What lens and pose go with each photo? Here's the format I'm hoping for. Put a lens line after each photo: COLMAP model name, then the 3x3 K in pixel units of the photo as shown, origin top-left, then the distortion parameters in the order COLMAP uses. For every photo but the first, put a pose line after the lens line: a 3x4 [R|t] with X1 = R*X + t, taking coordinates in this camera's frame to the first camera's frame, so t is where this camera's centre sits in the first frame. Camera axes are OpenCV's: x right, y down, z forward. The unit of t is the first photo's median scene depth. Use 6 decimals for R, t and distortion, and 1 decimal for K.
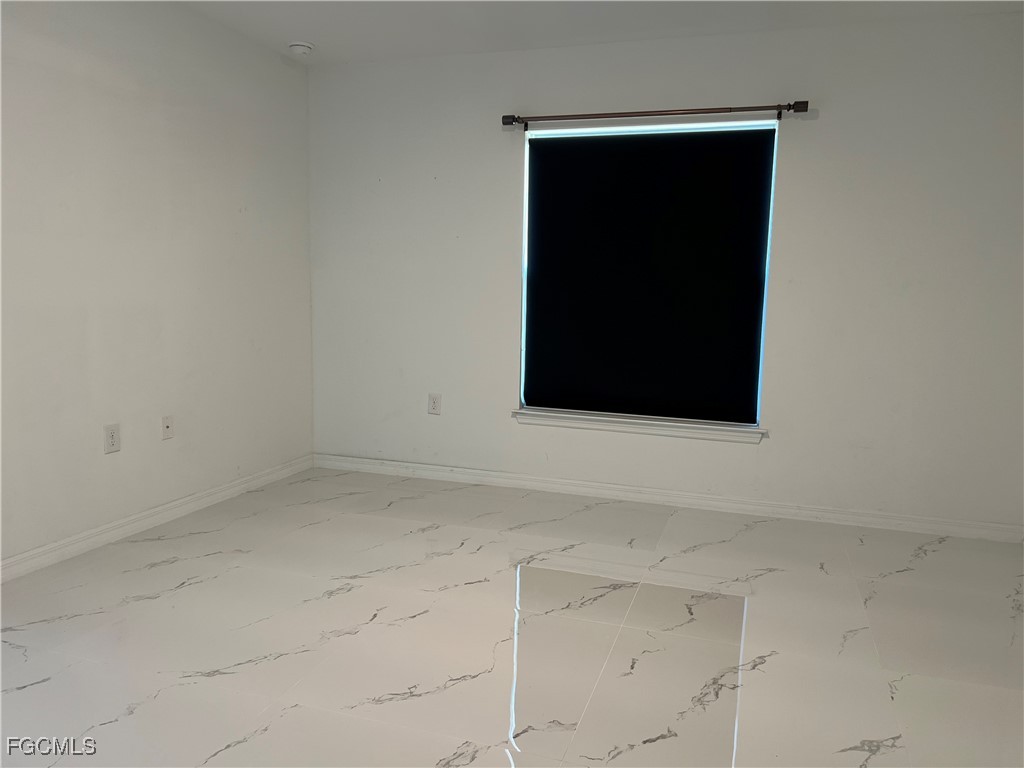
lens RADIAL K [[770.3, 0, 511.6], [0, 770.3, 384.7], [0, 0, 1]] dist [0.037318, -0.031397]
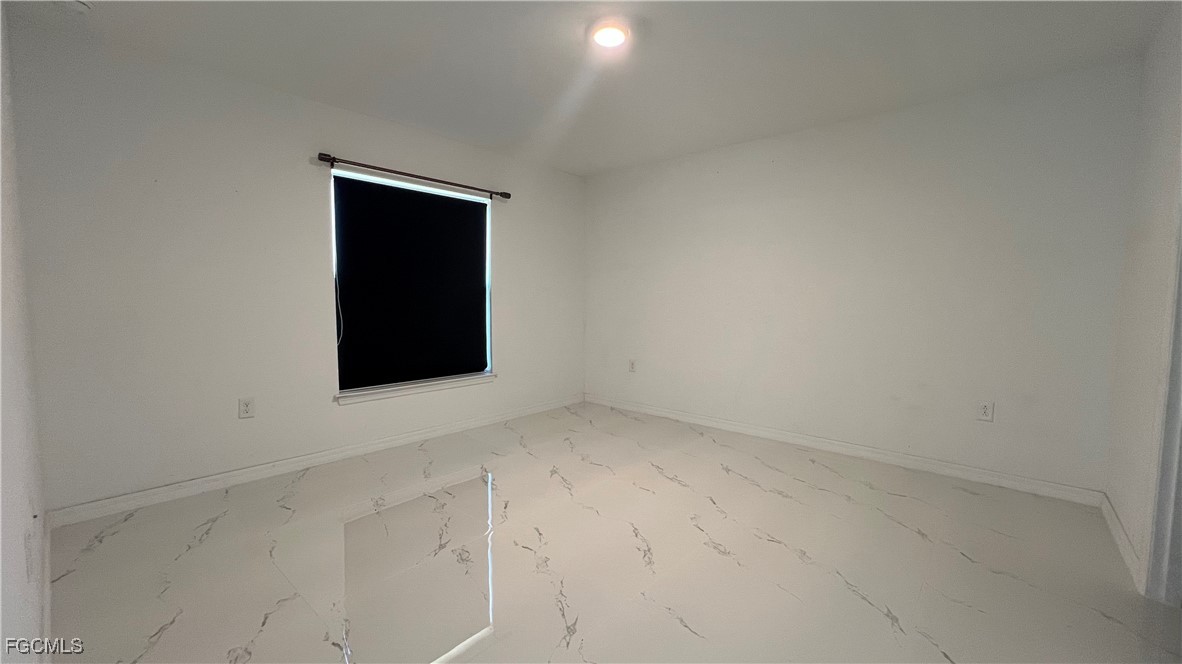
lens RADIAL K [[471.9, 0, 584.7], [0, 471.9, 330.9], [0, 0, 1]] dist [-0.005709, 0.001563]
pose [[0.399086, -0.087315, 0.912747, -0.529960], [0.119694, 0.991899, 0.042552, -0.054828], [-0.909067, 0.092268, 0.406304, 0.351535]]
